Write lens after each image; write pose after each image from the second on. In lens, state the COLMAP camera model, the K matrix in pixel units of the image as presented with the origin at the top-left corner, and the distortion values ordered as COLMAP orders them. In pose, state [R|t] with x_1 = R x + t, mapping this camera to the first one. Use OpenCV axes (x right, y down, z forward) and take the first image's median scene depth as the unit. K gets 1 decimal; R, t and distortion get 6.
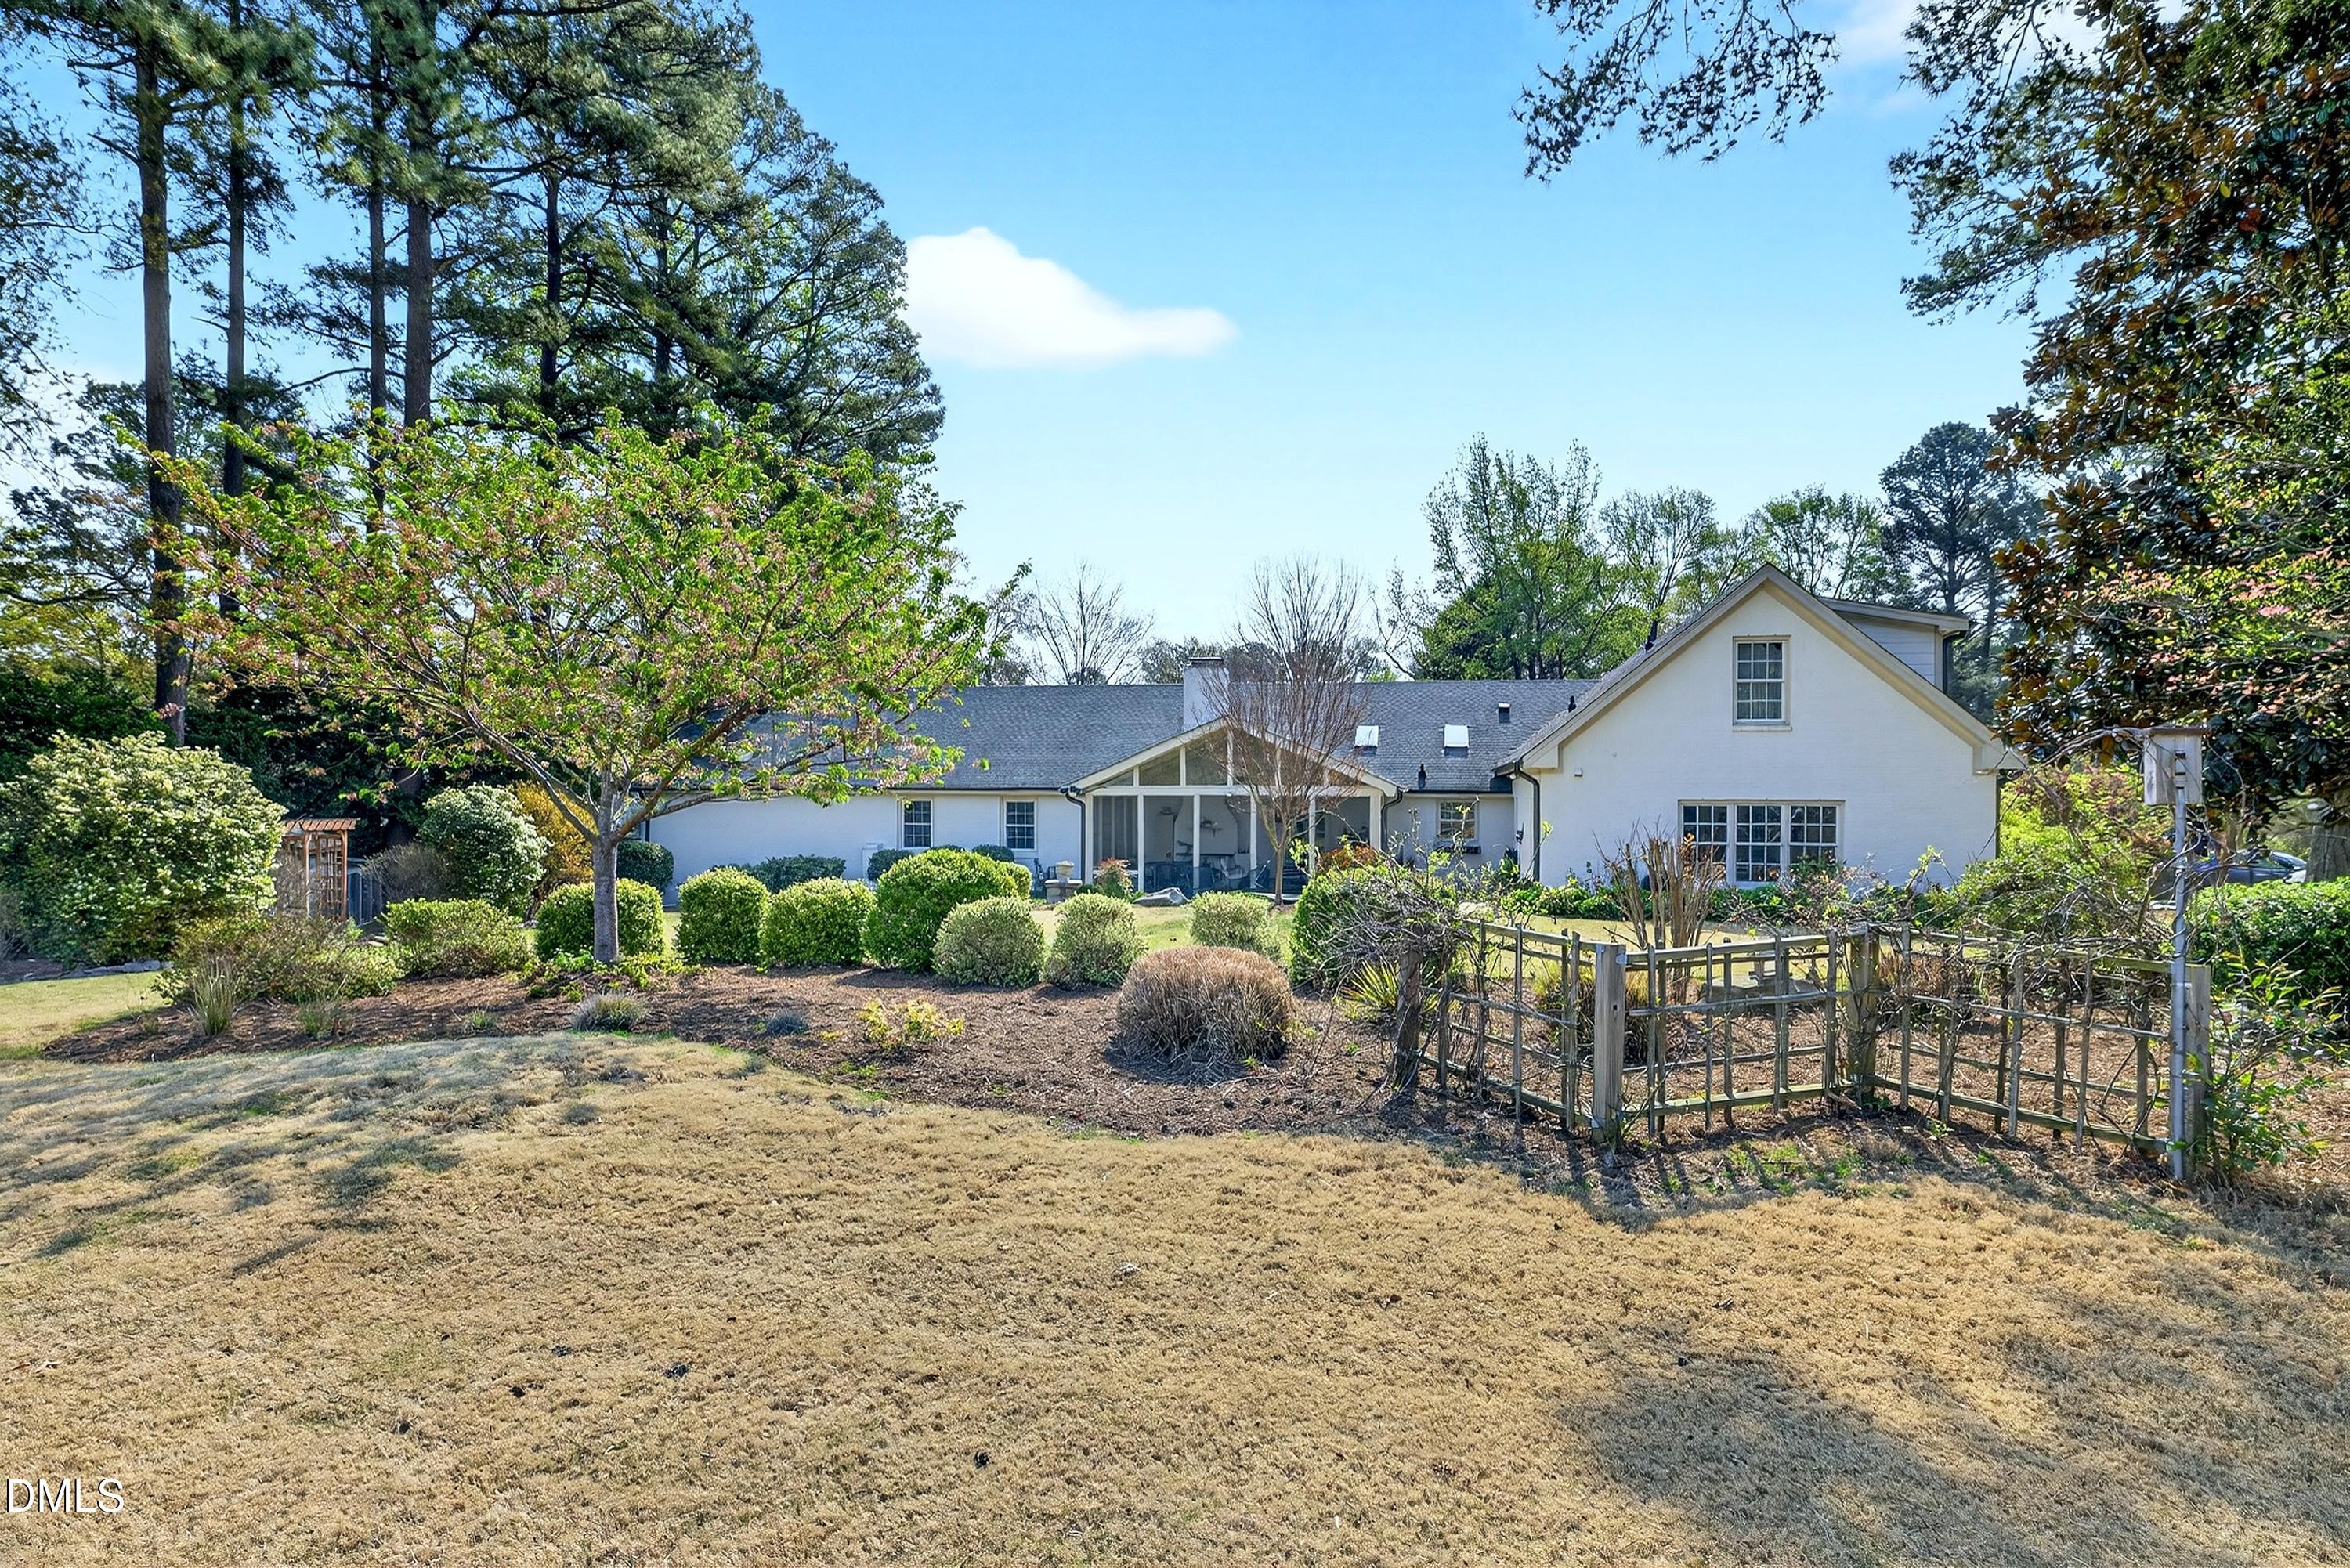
lens RADIAL K [[1390.9, 0, 1182.7], [0, 1390.9, 804.7], [0, 0, 1]] dist [-0.000442, 0.000497]
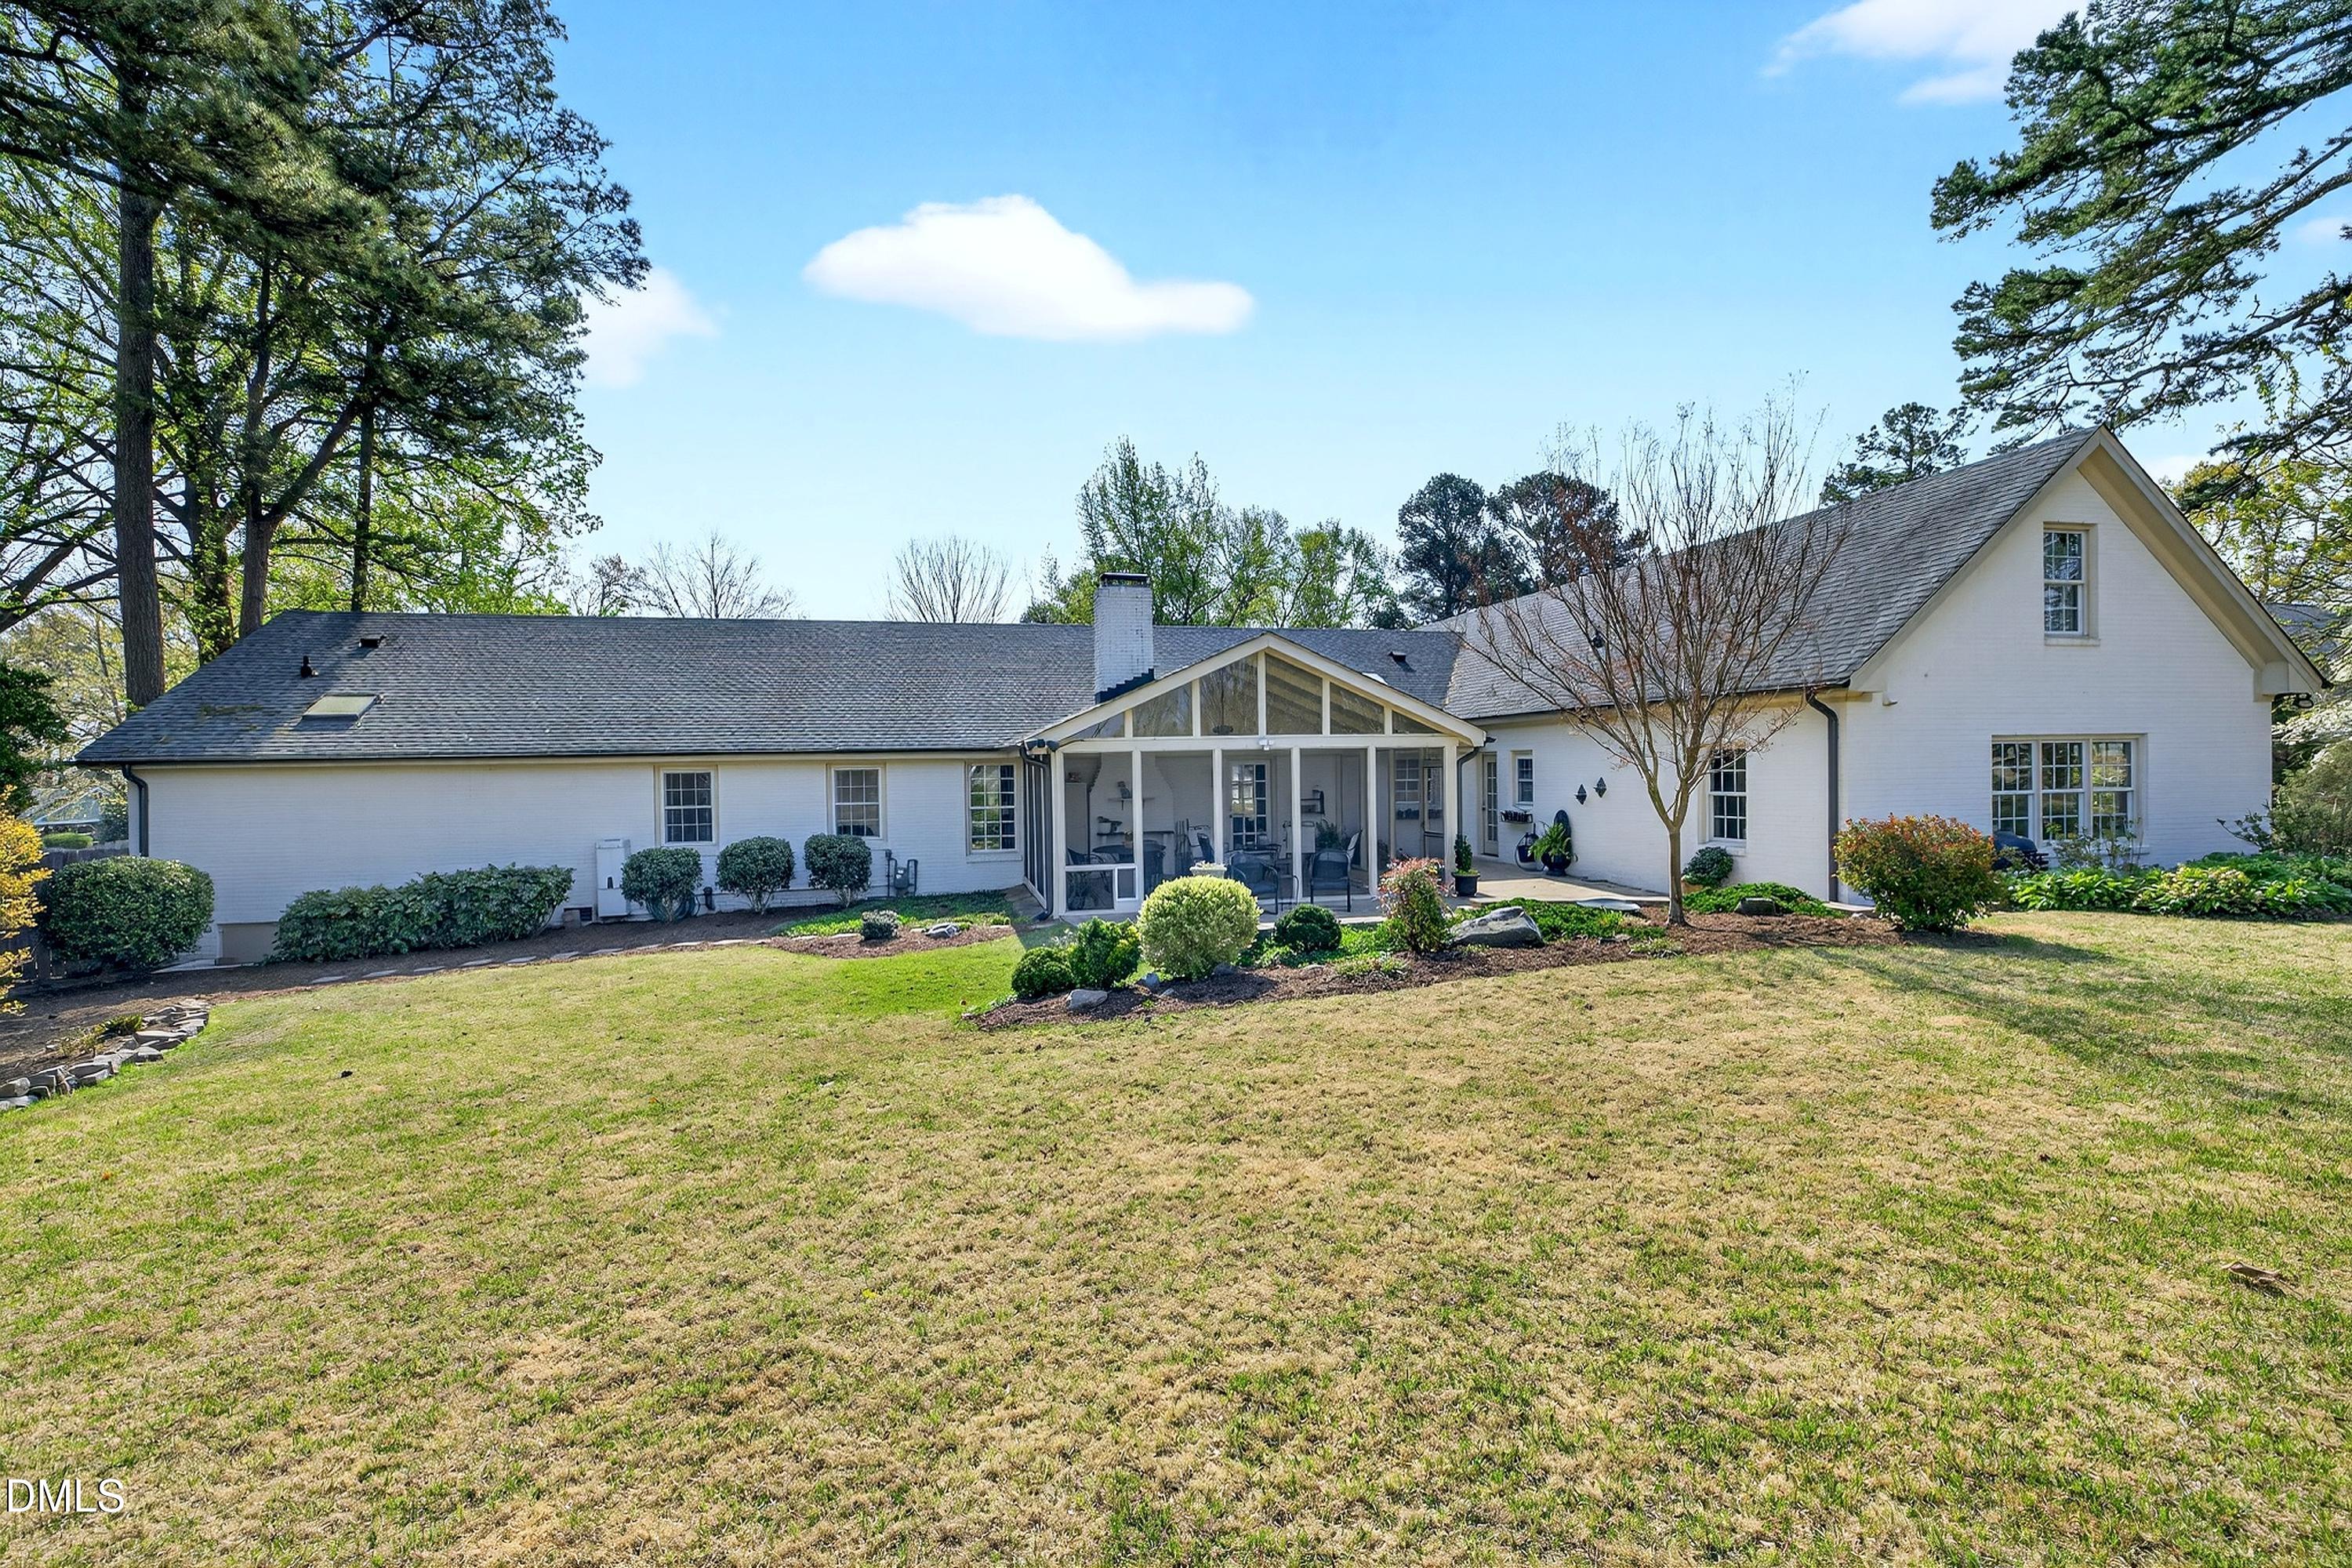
lens RADIAL K [[1066.5, 0, 1223.9], [0, 1066.5, 774.7], [0, 0, 1]] dist [0.018018, -0.000198]
pose [[0.903703, -0.023621, 0.427509, -0.186325], [0.024874, 0.999687, 0.002654, 0.003799], [-0.427438, 0.008235, 0.904007, 0.442457]]
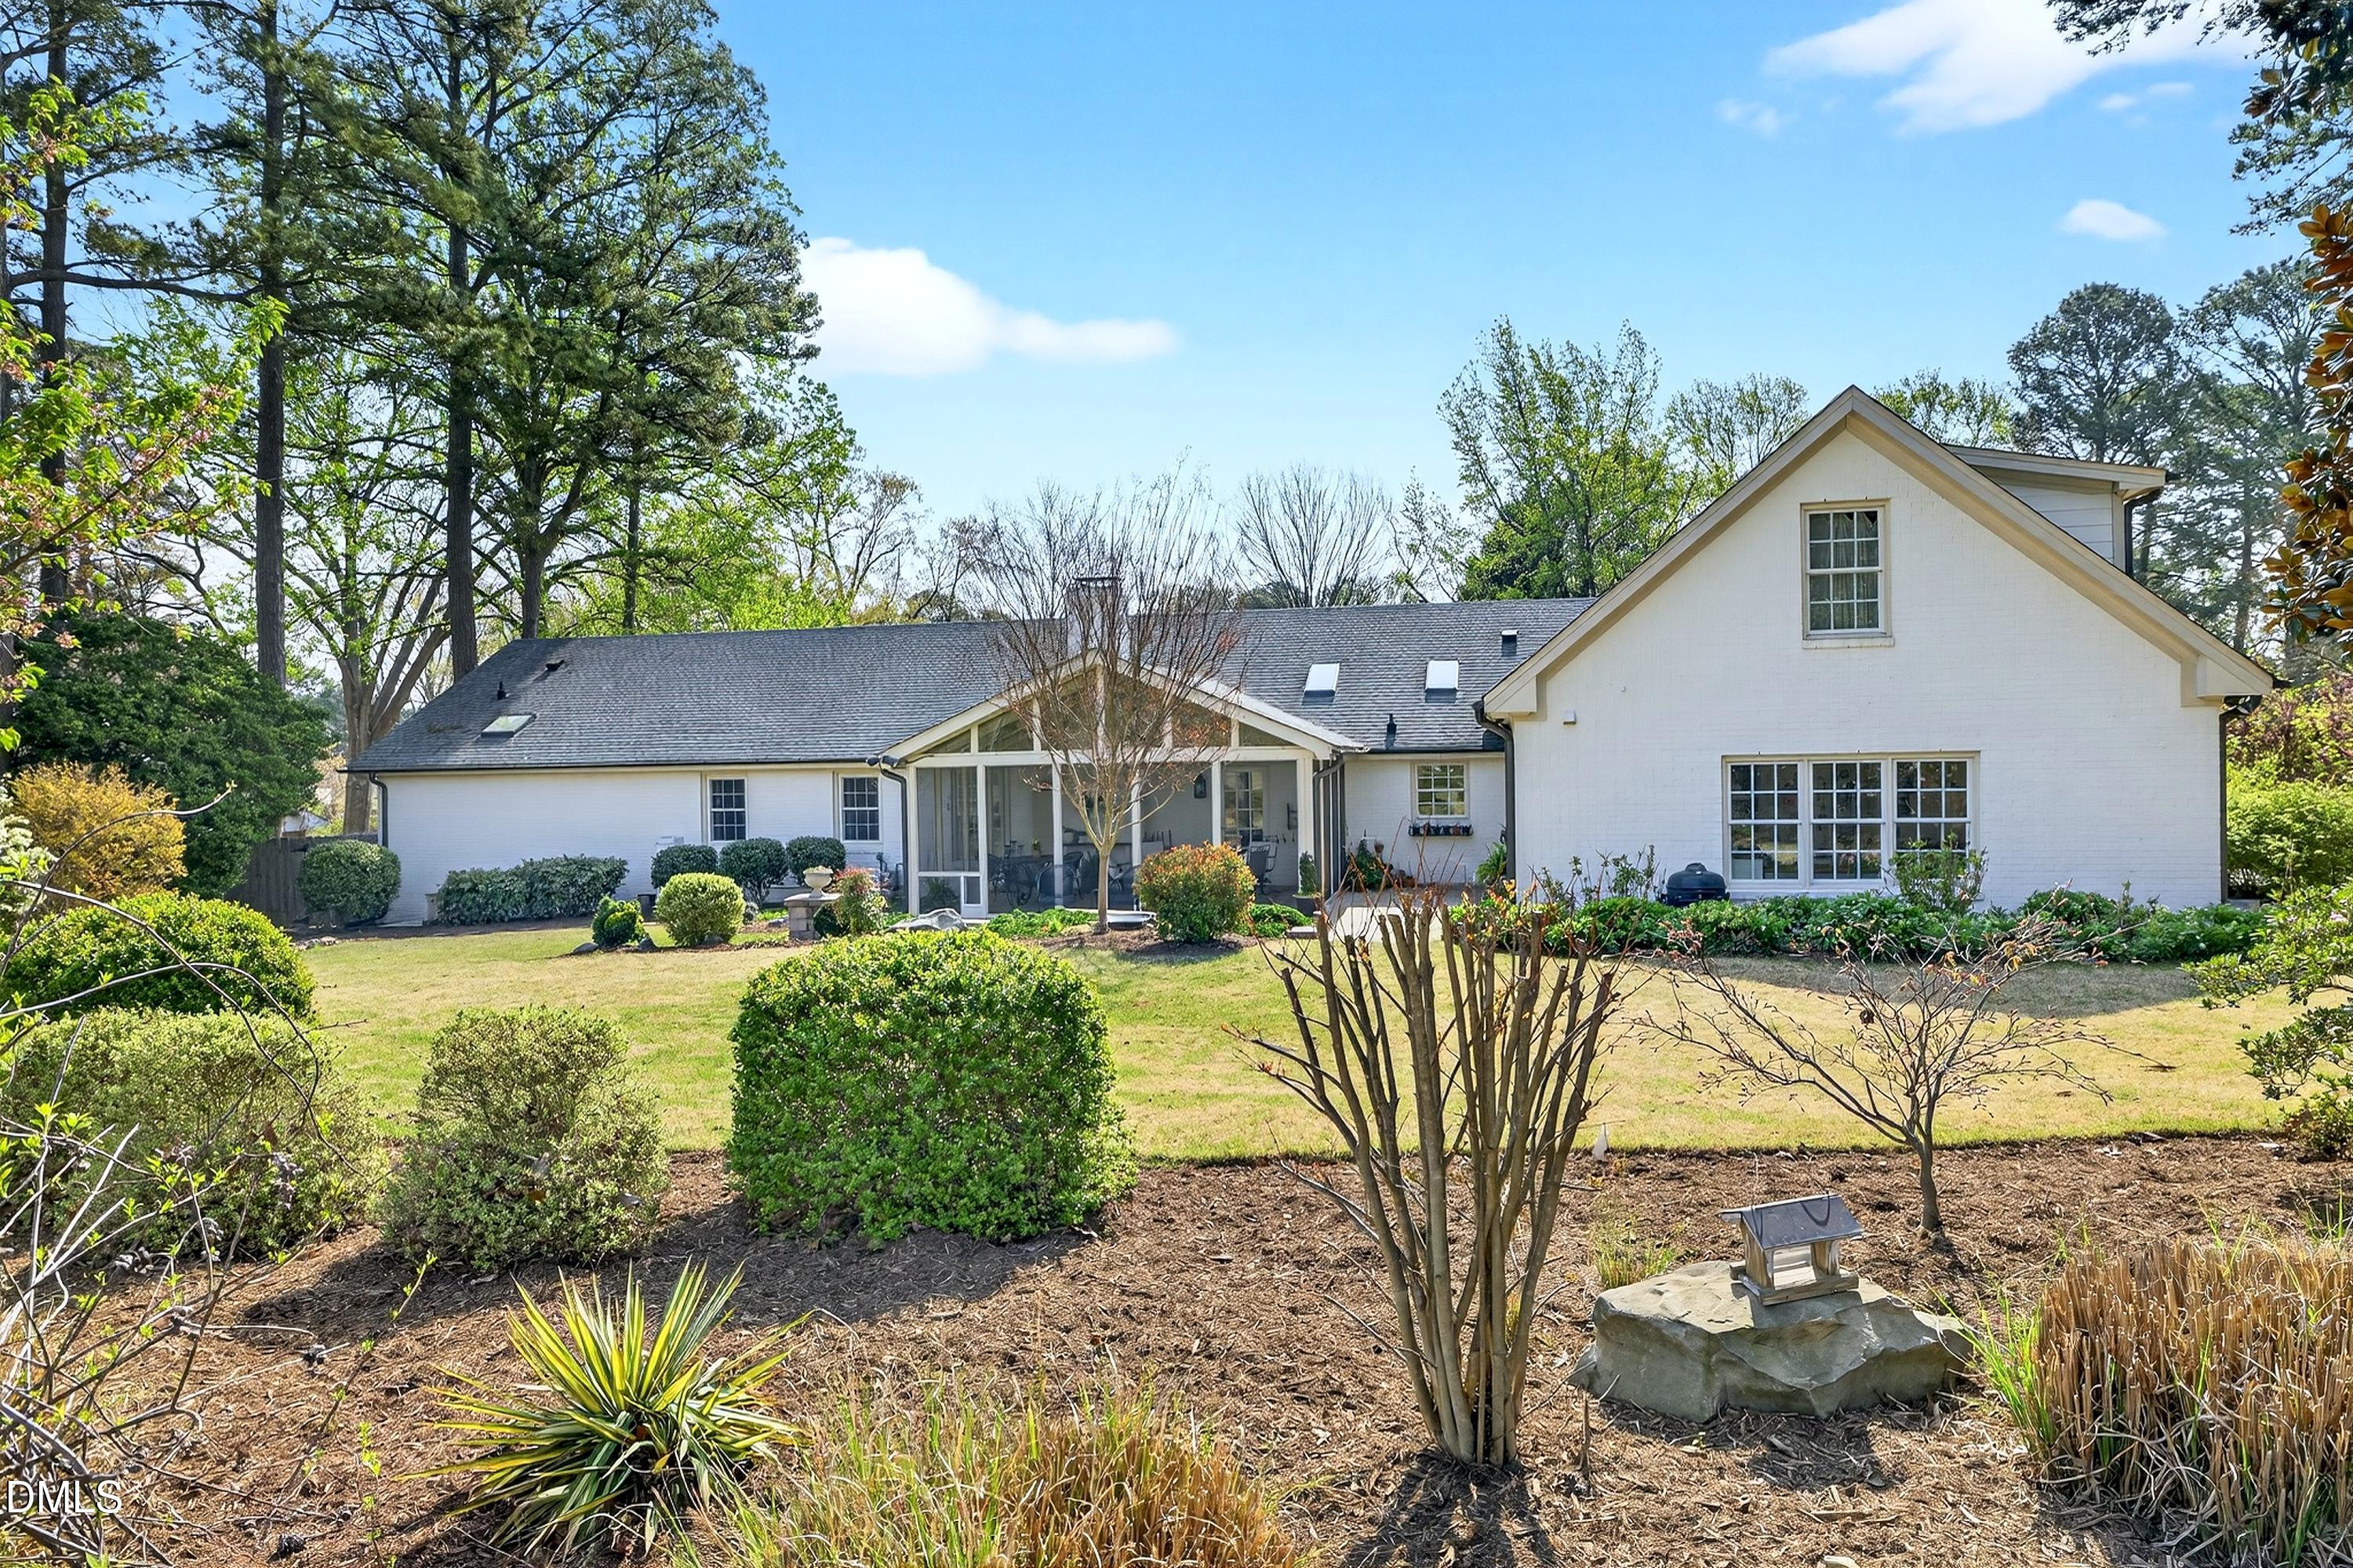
lens RADIAL K [[1540.3, 0, 1176.5], [0, 1540.3, 784.0], [0, 0, 1]] dist [0.026870, -0.041822]
pose [[0.999327, -0.021355, -0.029840, 0.081932], [0.021602, 0.999735, 0.007962, -0.001262], [0.029662, -0.008602, 0.999523, 0.178898]]
